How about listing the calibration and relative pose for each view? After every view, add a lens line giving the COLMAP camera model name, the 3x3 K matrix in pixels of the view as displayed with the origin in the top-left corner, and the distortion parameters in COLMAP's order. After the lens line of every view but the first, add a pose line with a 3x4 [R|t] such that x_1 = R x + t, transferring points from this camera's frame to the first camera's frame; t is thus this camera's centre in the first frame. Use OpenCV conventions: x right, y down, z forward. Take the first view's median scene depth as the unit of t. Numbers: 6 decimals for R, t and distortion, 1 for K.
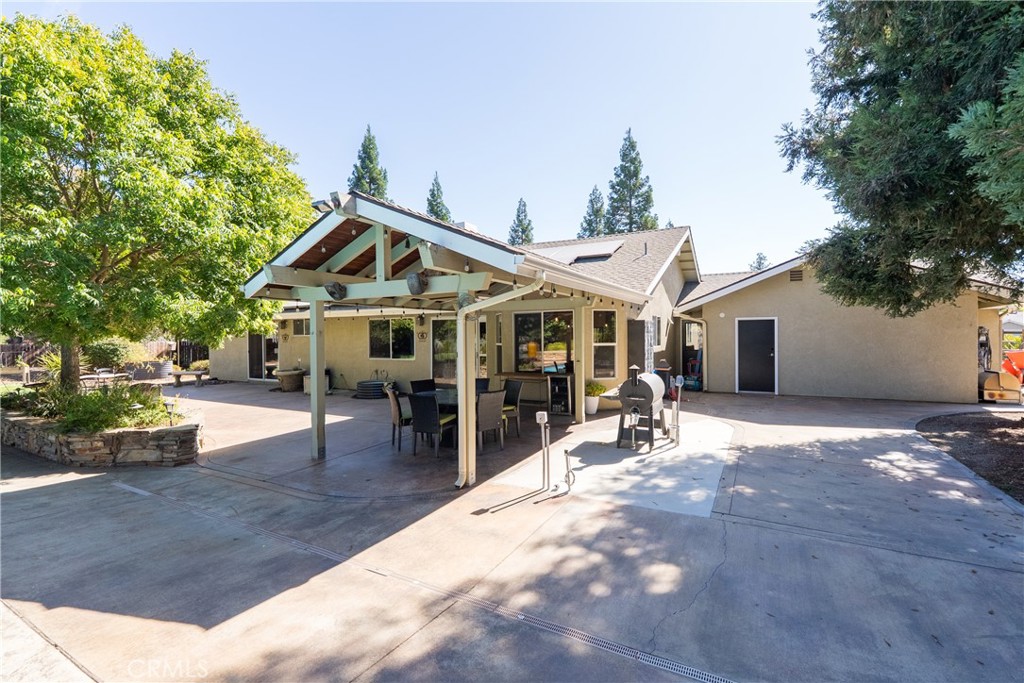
lens RADIAL K [[459.7, 0, 512.0], [0, 459.7, 341.5], [0, 0, 1]] dist [0.004053, 0.000551]
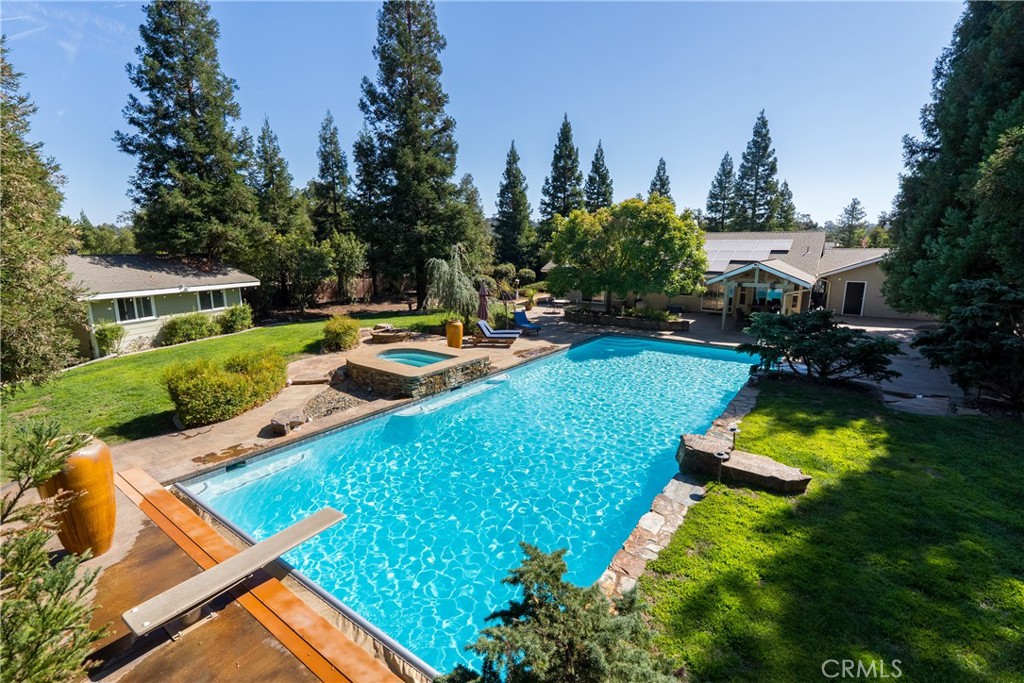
lens RADIAL K [[462.8, 0, 512.0], [0, 462.8, 341.5], [0, 0, 1]] dist [-0.011584, 0.005311]
pose [[0.993945, 0.030825, -0.105470, -0.298087], [-0.010749, 0.982518, 0.185860, -0.054740], [0.109355, -0.183600, 0.976899, -0.478641]]
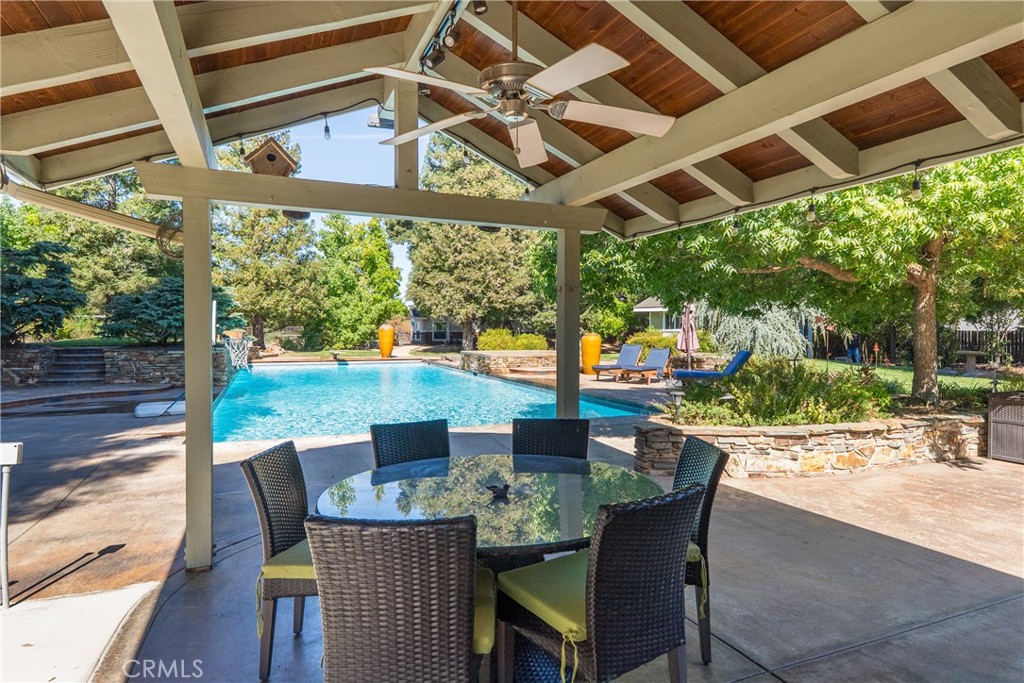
lens RADIAL K [[581.3, 0, 512.0], [0, 581.3, 341.5], [0, 0, 1]] dist [0.001647, 0.000188]
pose [[-0.609275, 0.023210, -0.792620, 0.030296], [-0.011520, 0.999207, 0.038115, 0.001252], [0.792876, 0.032354, -0.608524, 0.238976]]
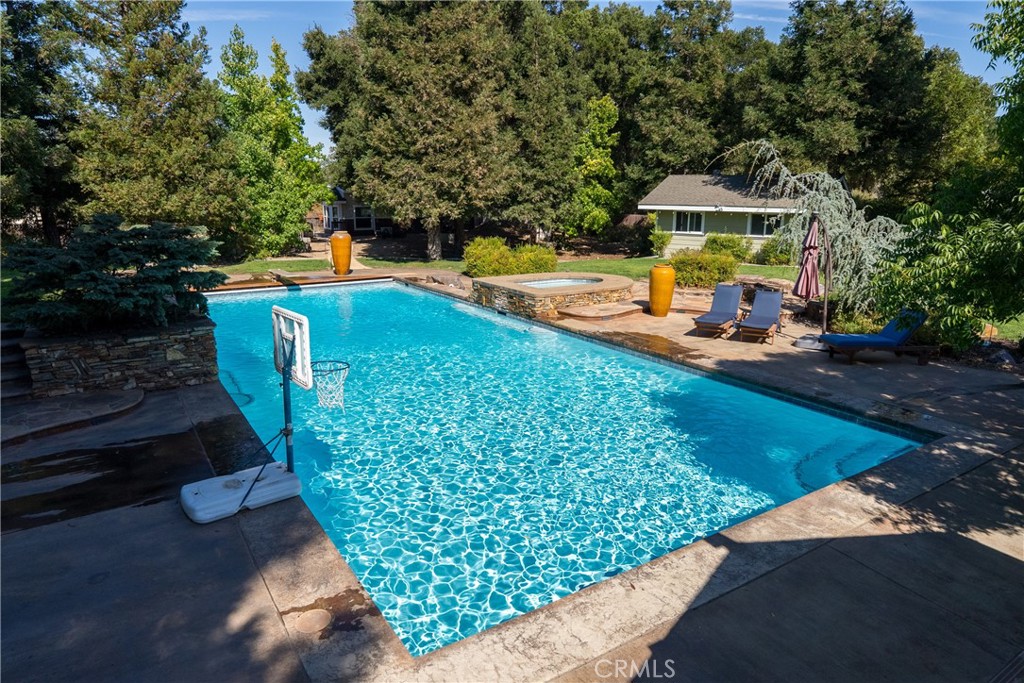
lens RADIAL K [[641.0, 0, 512.0], [0, 641.0, 341.5], [0, 0, 1]] dist [-0.000475, 0.000362]
pose [[-0.457683, 0.209317, -0.864125, 0.025405], [-0.014513, 0.970005, 0.242651, -0.039082], [0.888997, 0.123598, -0.440917, 0.101514]]
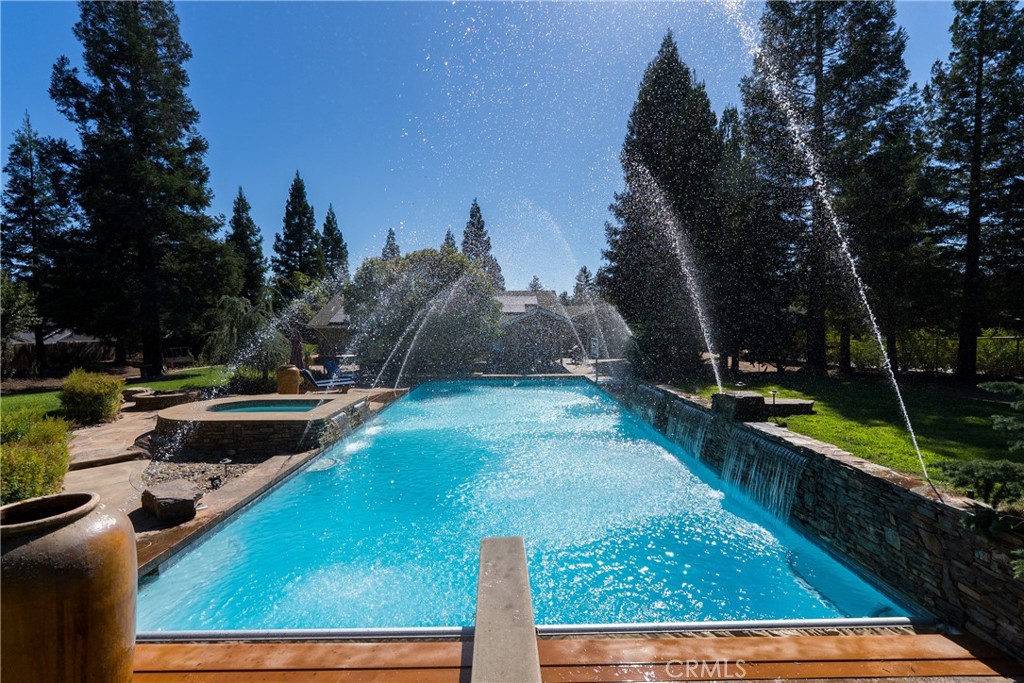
lens RADIAL K [[462.8, 0, 512.0], [0, 462.8, 341.5], [0, 0, 1]] dist [-0.011584, 0.005311]
pose [[0.863817, -0.016863, 0.503523, -0.443314], [0.005584, 0.999699, 0.023901, -0.013413], [-0.503774, -0.017835, 0.863651, -0.433113]]
